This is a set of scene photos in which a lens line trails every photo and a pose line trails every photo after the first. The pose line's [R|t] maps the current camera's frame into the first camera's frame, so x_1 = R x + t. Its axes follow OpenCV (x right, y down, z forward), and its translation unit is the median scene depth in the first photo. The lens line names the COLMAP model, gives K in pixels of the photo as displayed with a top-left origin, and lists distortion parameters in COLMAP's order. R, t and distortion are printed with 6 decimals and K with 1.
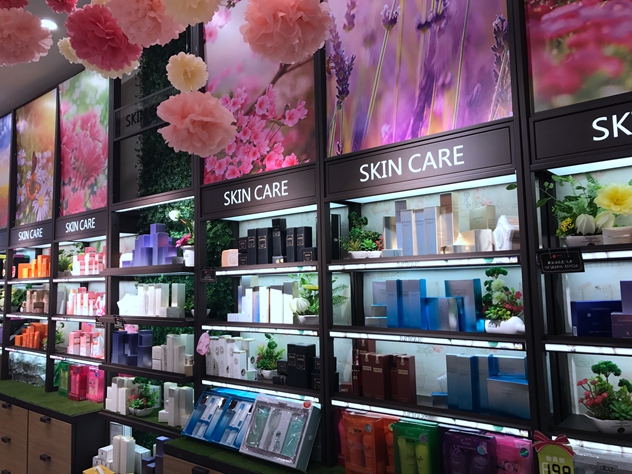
lens RADIAL K [[519.2, 0, 310.4], [0, 519.2, 233.4], [0, 0, 1]] dist [0.018952, -0.017566]
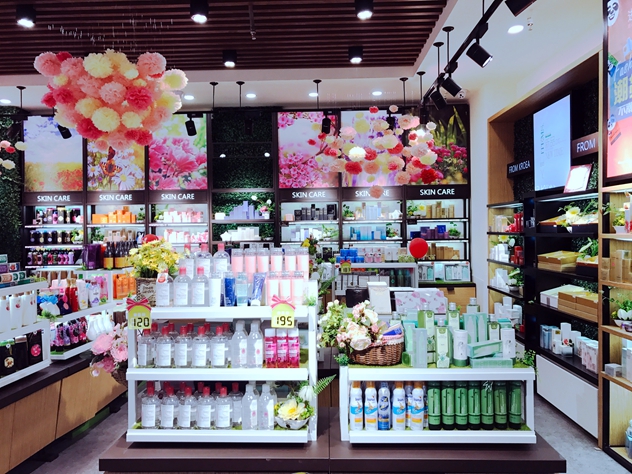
lens RADIAL K [[519.2, 0, 310.4], [0, 519.2, 233.4], [0, 0, 1]] dist [0.018952, -0.017566]
pose [[0.787056, 0.008111, 0.616829, -1.879501], [-0.062615, 0.995800, 0.066801, -0.058776], [-0.613696, -0.091199, 0.784258, -1.238866]]
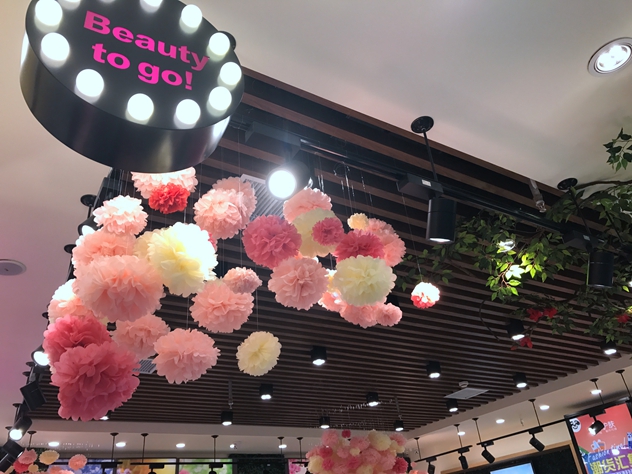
lens RADIAL K [[519.2, 0, 310.4], [0, 519.2, 233.4], [0, 0, 1]] dist [0.018952, -0.017566]
pose [[0.326687, 0.497366, 0.803681, -3.698346], [-0.007179, 0.851618, -0.524115, -0.001834], [-0.945105, 0.165451, 0.281783, -0.153528]]
